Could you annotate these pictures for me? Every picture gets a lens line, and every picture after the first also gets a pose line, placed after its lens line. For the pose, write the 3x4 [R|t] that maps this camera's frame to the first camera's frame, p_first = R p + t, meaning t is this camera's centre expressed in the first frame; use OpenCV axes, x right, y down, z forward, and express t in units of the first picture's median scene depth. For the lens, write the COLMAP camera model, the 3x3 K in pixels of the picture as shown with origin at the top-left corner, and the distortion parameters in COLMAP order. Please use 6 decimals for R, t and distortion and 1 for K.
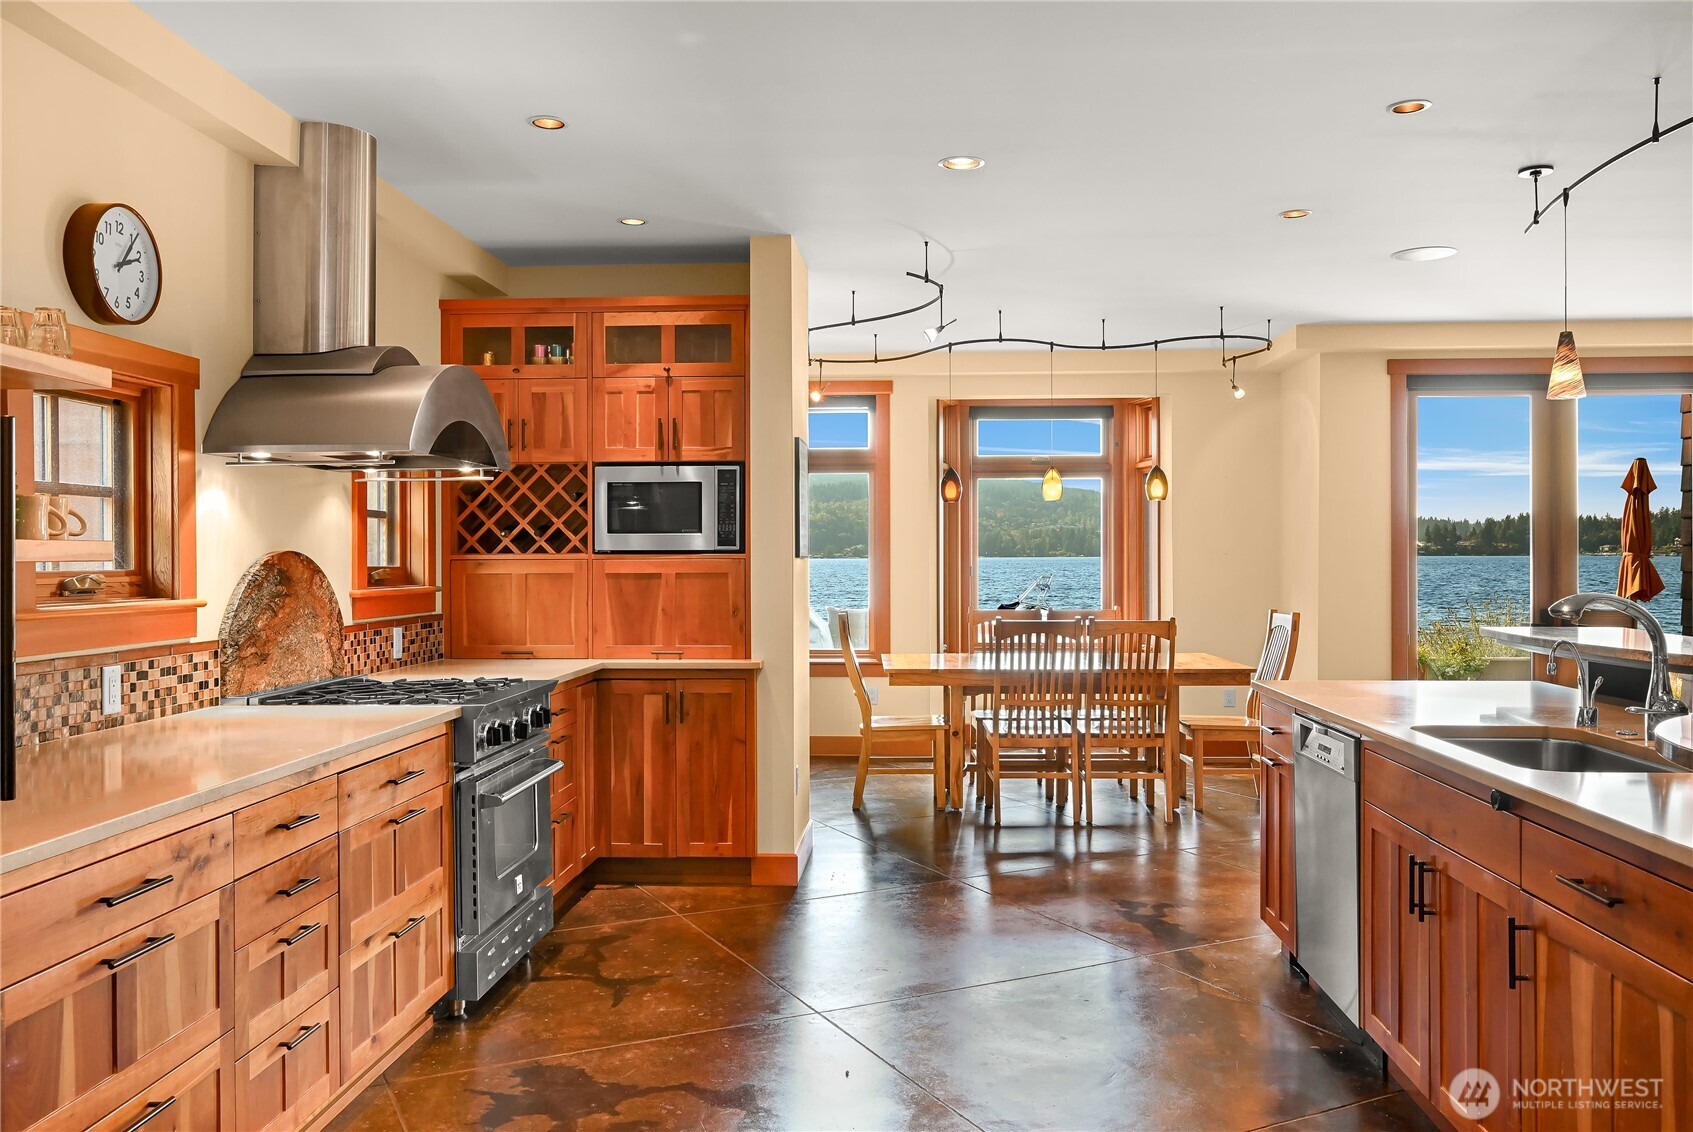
lens RADIAL K [[1318.6, 0, 846.5], [0, 1318.6, 566.0], [0, 0, 1]] dist [-0.003467, -0.003493]
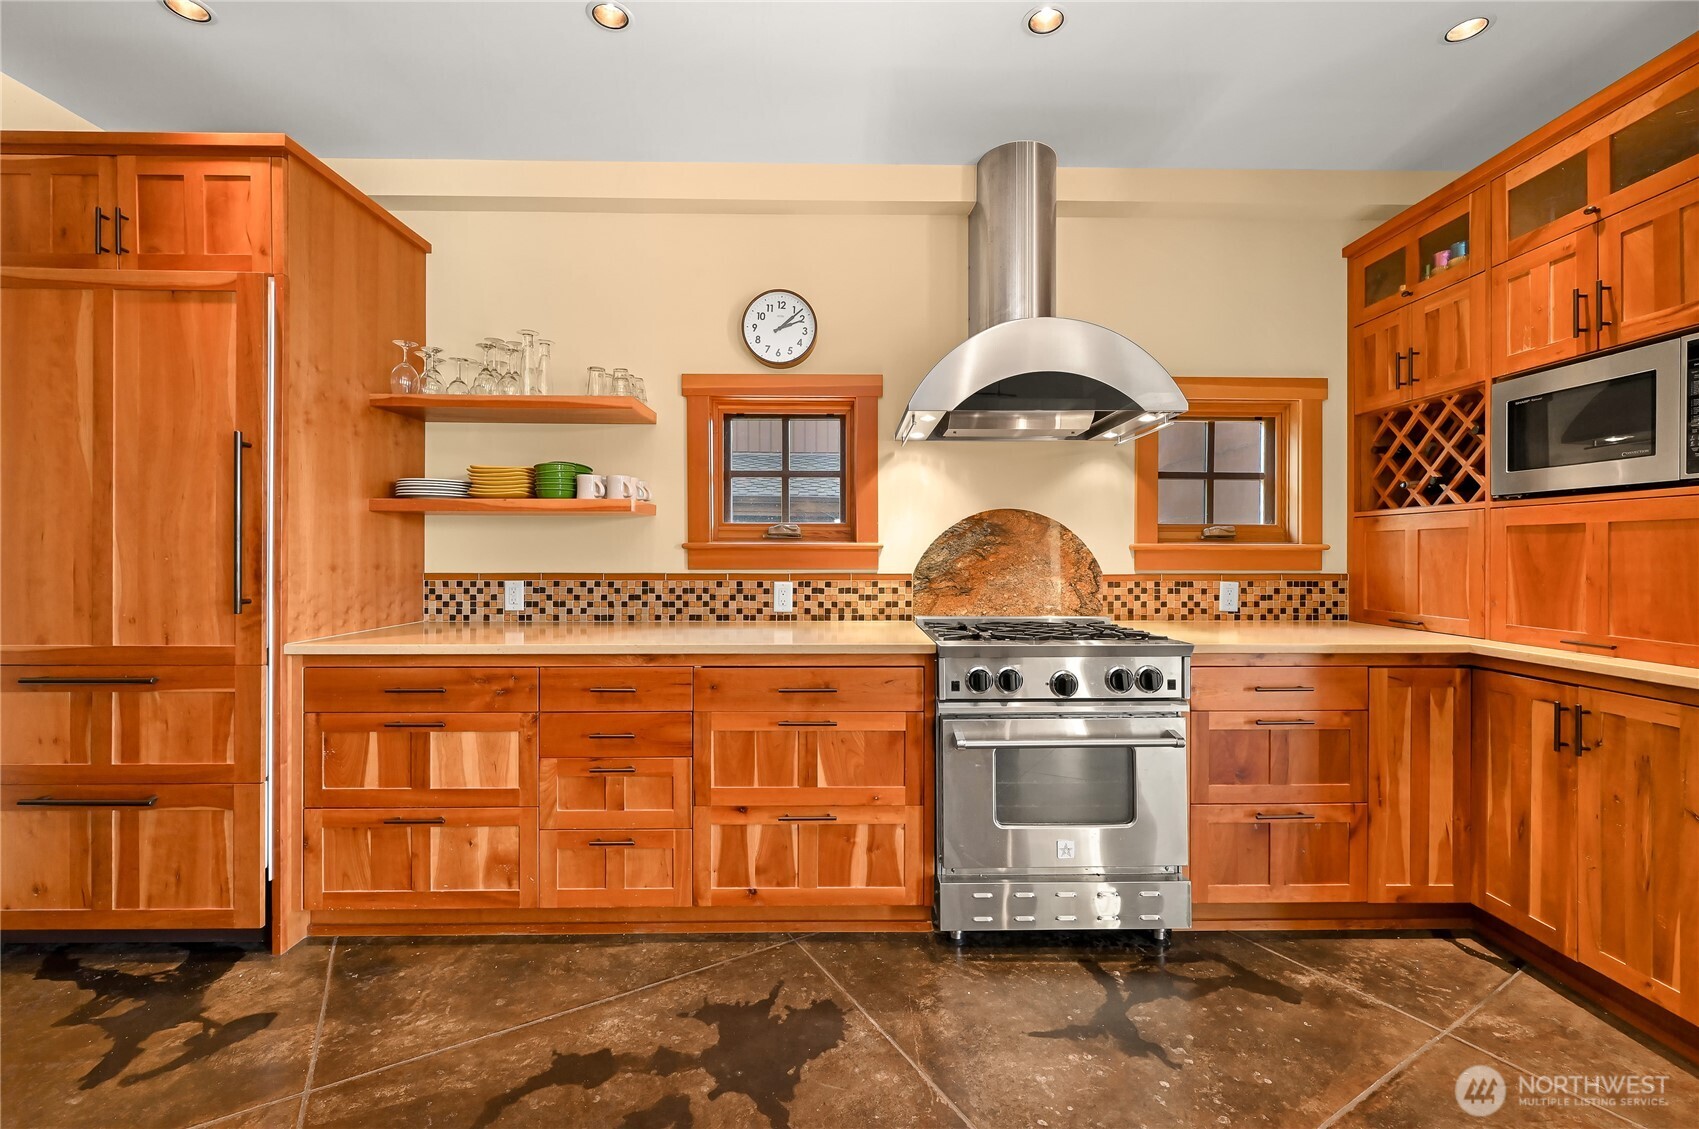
lens RADIAL K [[715.6, 0, 855.3], [0, 715.6, 552.3], [0, 0, 1]] dist [-0.002824, -0.000259]
pose [[0.081581, 0.003517, -0.996660, 0.196200], [-0.008204, 0.999962, 0.002857, 0.023351], [0.996633, 0.007943, 0.081607, 0.640320]]
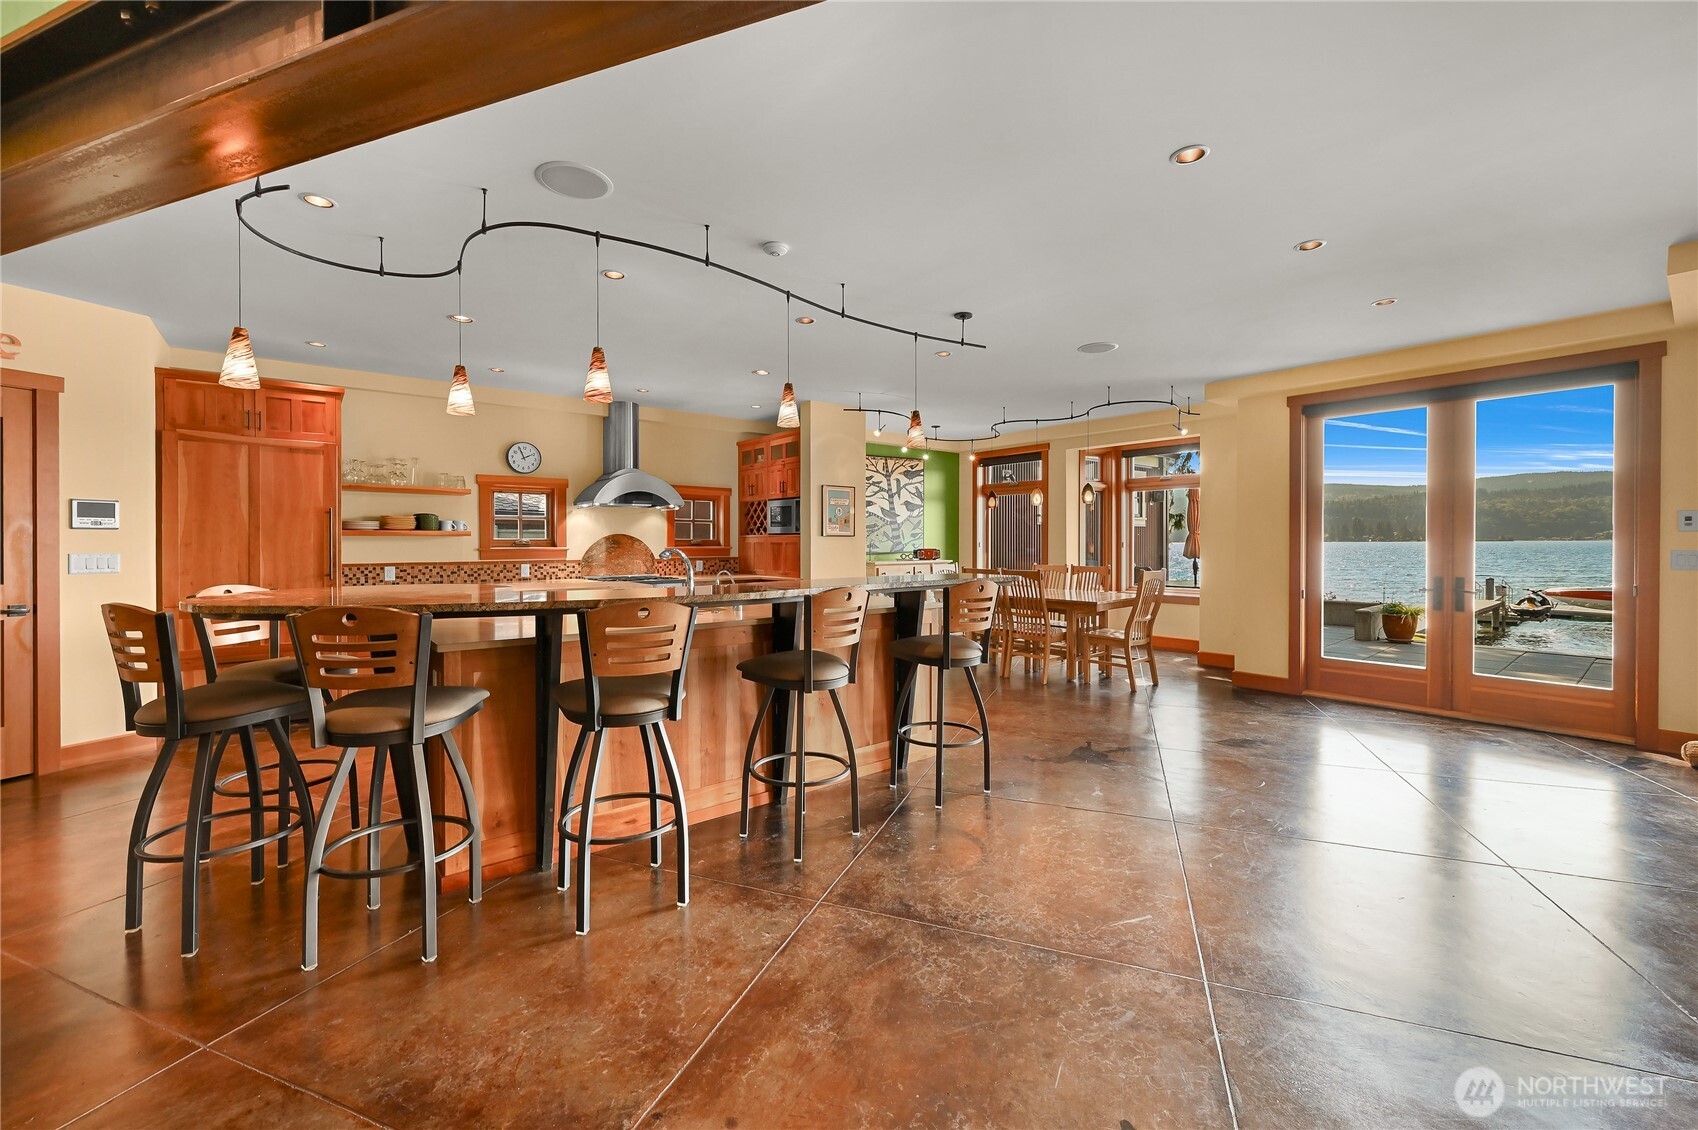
lens RADIAL K [[678.8, 0, 852.0], [0, 678.8, 541.7], [0, 0, 1]] dist [0.001206, 0.000127]
pose [[0.678838, 0.003175, -0.734281, 0.949681], [-0.006286, 0.999979, -0.001487, 0.005106], [0.734261, 0.005625, 0.678844, 0.231244]]
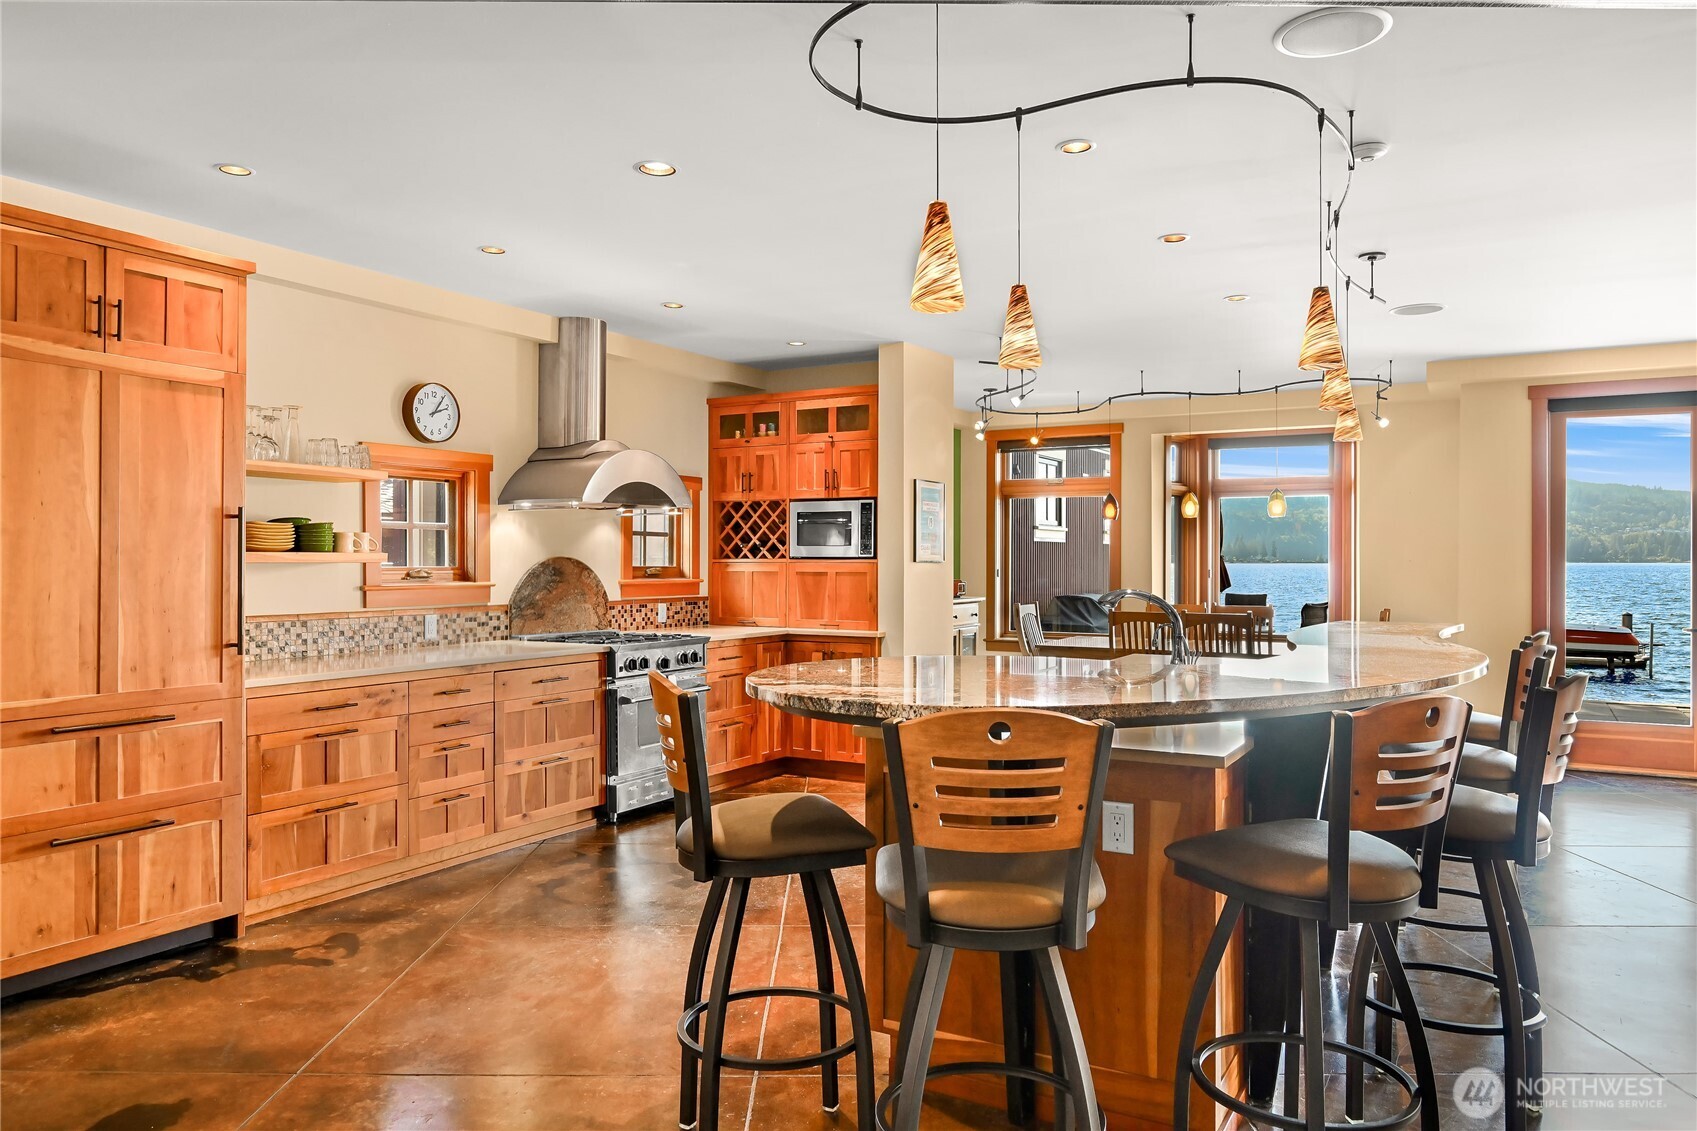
lens RADIAL K [[1124.7, 0, 848.5], [0, 1124.7, 565.5], [0, 0, 1]] dist [-0.011550, -0.002324]
pose [[0.896127, 0.006645, -0.443749, 0.476675], [-0.007522, 0.999972, -0.000216, -0.001940], [0.443735, 0.003532, 0.896151, -0.149559]]
